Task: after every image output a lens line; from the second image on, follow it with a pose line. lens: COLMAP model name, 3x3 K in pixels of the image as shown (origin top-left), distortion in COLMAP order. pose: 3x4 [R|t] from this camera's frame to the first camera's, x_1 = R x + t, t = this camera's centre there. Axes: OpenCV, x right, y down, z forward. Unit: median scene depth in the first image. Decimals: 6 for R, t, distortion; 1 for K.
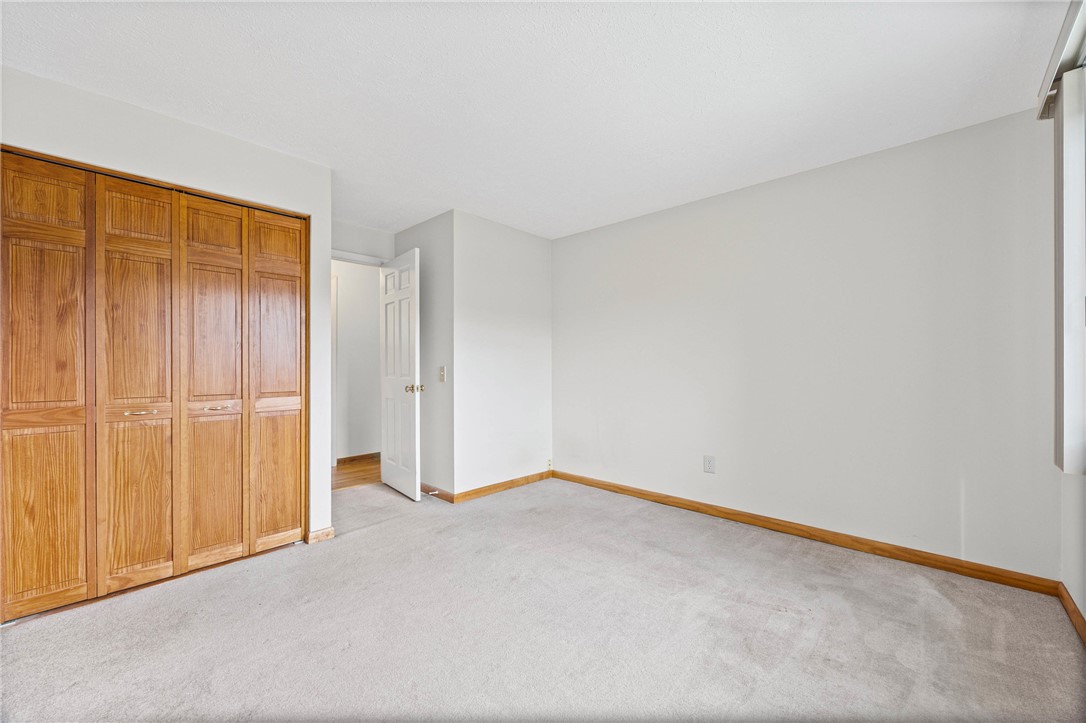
lens RADIAL K [[432.9, 0, 541.4], [0, 432.9, 363.8], [0, 0, 1]] dist [-0.000351, 0.001248]
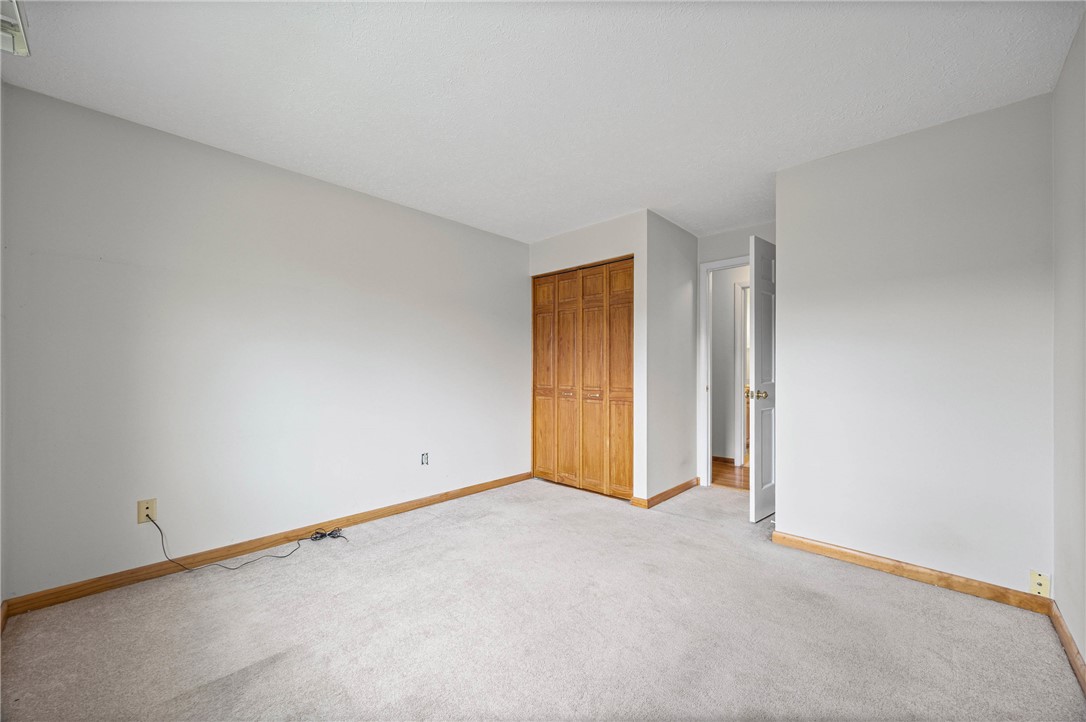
lens RADIAL K [[432.9, 0, 541.5], [0, 432.9, 367.5], [0, 0, 1]] dist [-0.000351, 0.001248]
pose [[-0.031225, 0.002457, -0.999509, 0.971577], [0.008559, 0.999961, 0.002191, -0.006948], [0.999476, -0.008486, -0.031245, 0.953463]]
